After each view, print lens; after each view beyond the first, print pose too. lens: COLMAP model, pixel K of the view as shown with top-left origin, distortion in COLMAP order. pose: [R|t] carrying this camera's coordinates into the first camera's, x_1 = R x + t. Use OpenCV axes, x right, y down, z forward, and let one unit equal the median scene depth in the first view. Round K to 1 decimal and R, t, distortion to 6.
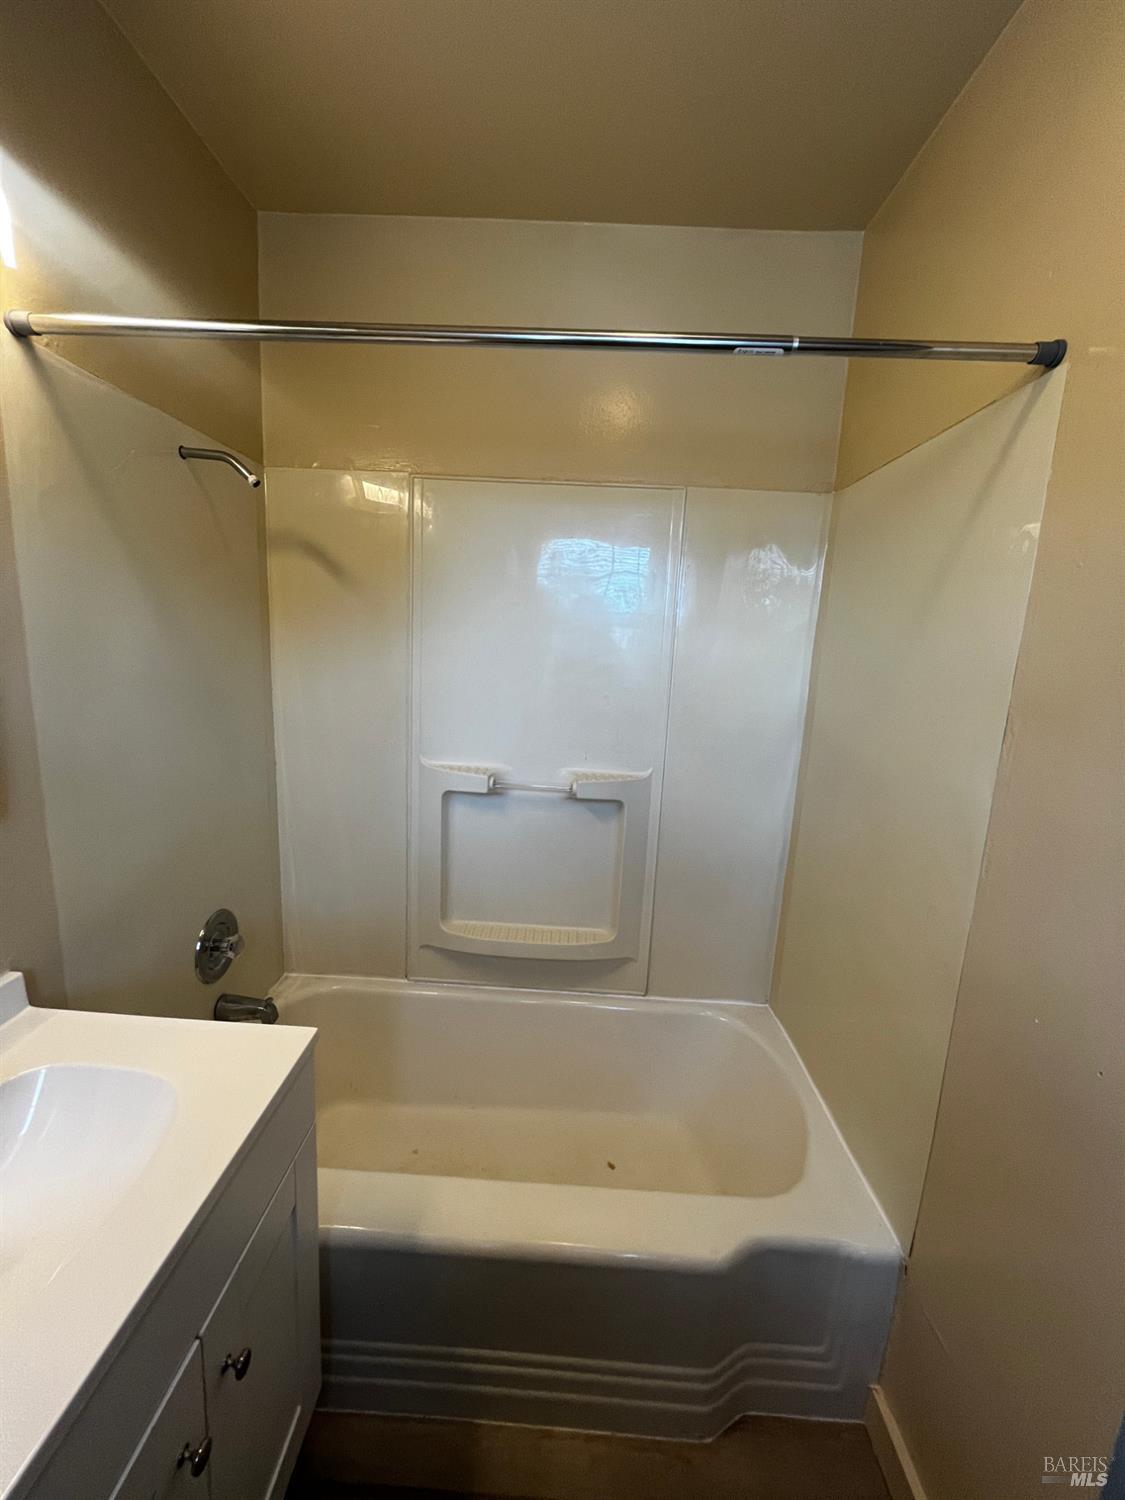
lens RADIAL K [[604.4, 0, 565.4], [0, 604.4, 746.3], [0, 0, 1]] dist [-0.001272, -0.000082]
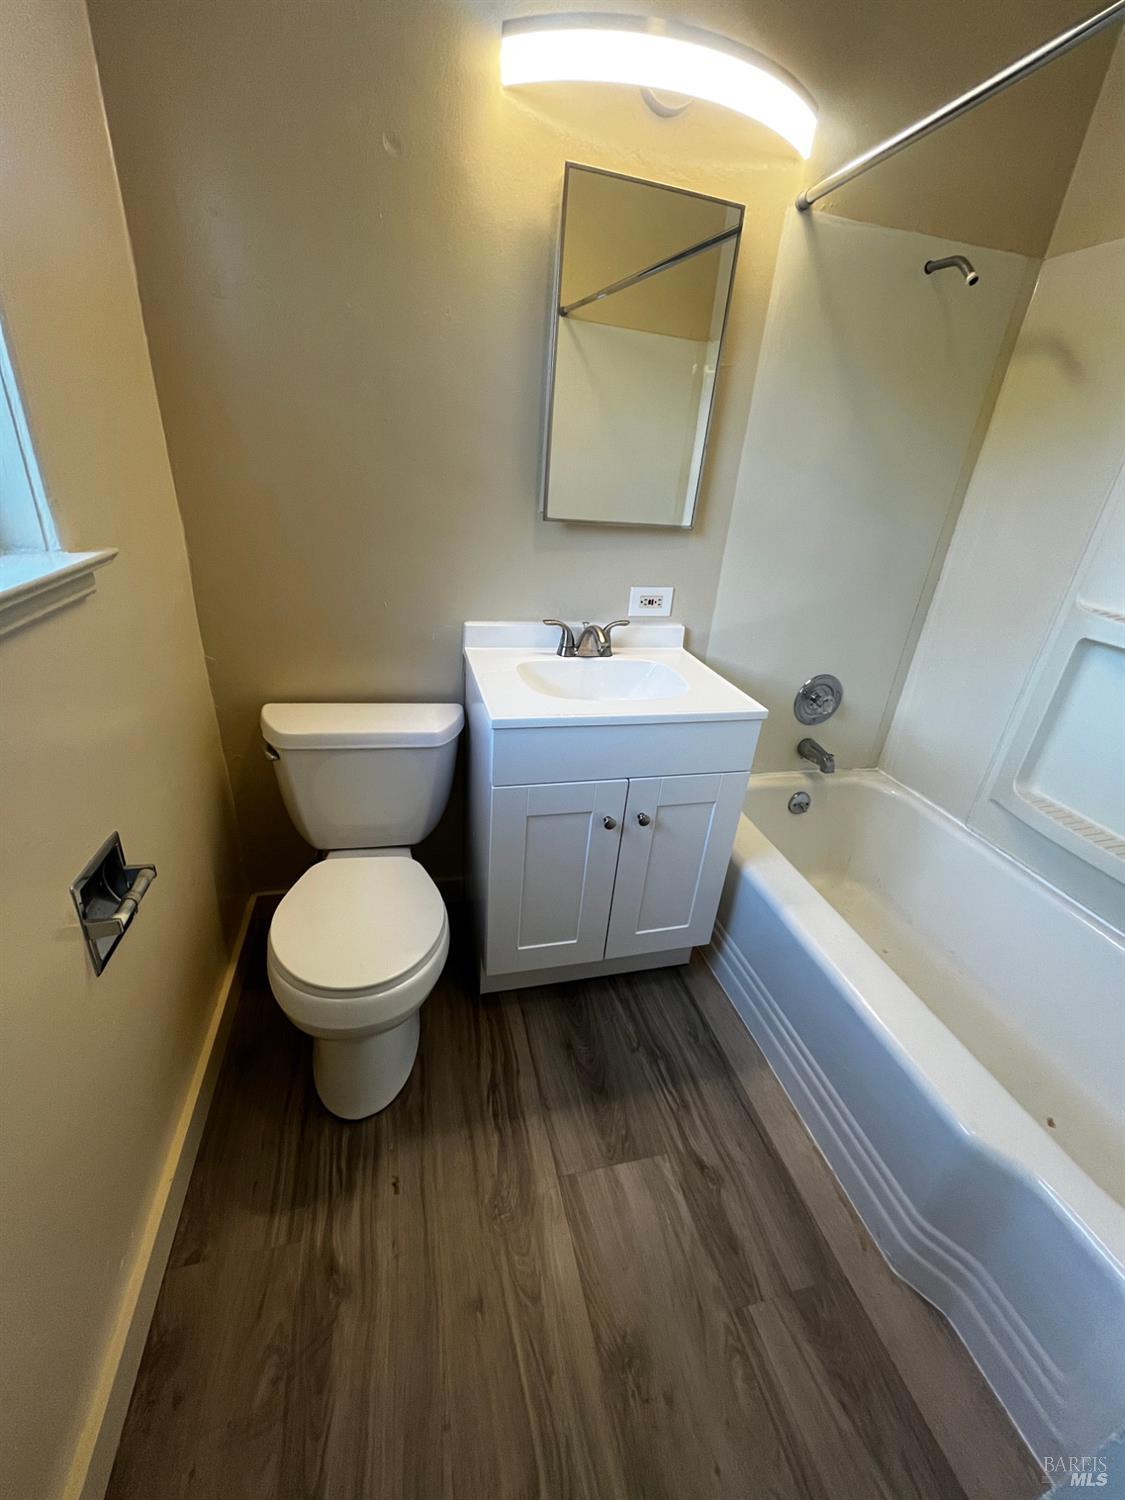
lens RADIAL K [[604.4, 0, 561.3], [0, 604.4, 748.2], [0, 0, 1]] dist [-0.001272, -0.000082]
pose [[0.271989, 0.389704, -0.879860, 0.560522], [-0.230235, 0.914128, 0.333710, 0.136965], [0.934352, 0.111809, 0.338356, 0.045722]]
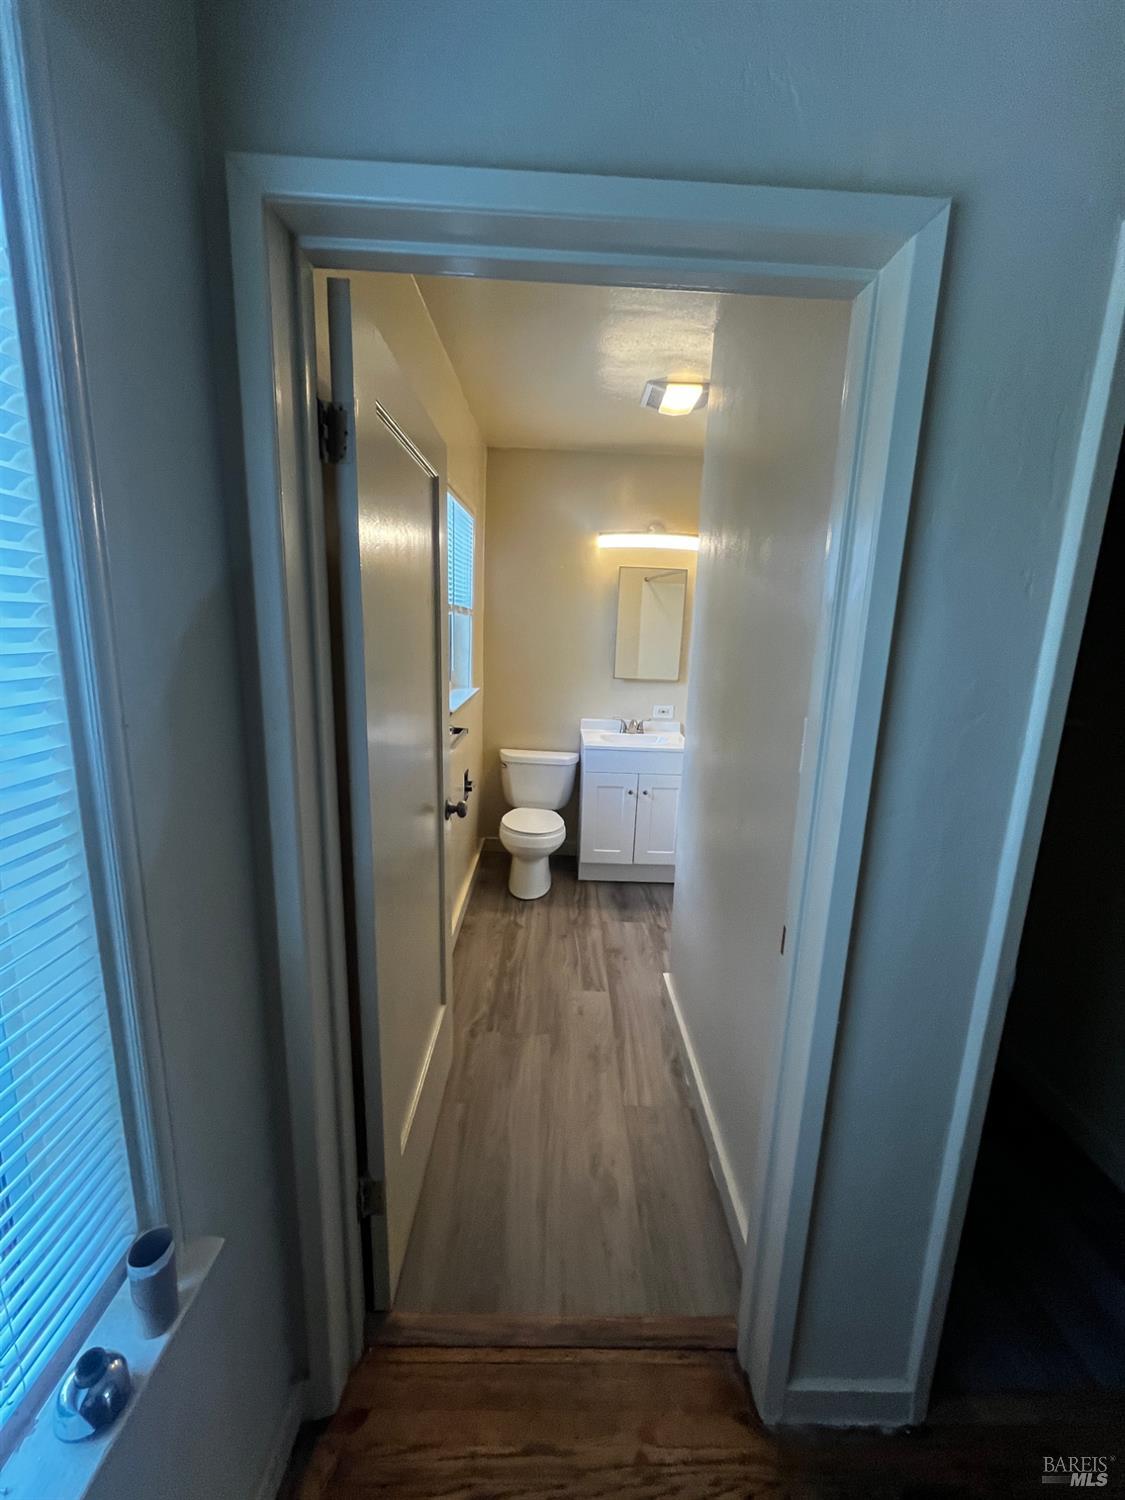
lens RADIAL K [[604.4, 0, 563.0], [0, 604.4, 746.2], [0, 0, 1]] dist [-0.001272, -0.000082]
pose [[0.035868, 0.157696, -0.986836, 2.269554], [-0.210104, 0.966591, 0.146824, 0.070548], [0.977021, 0.202072, 0.067802, -0.011610]]
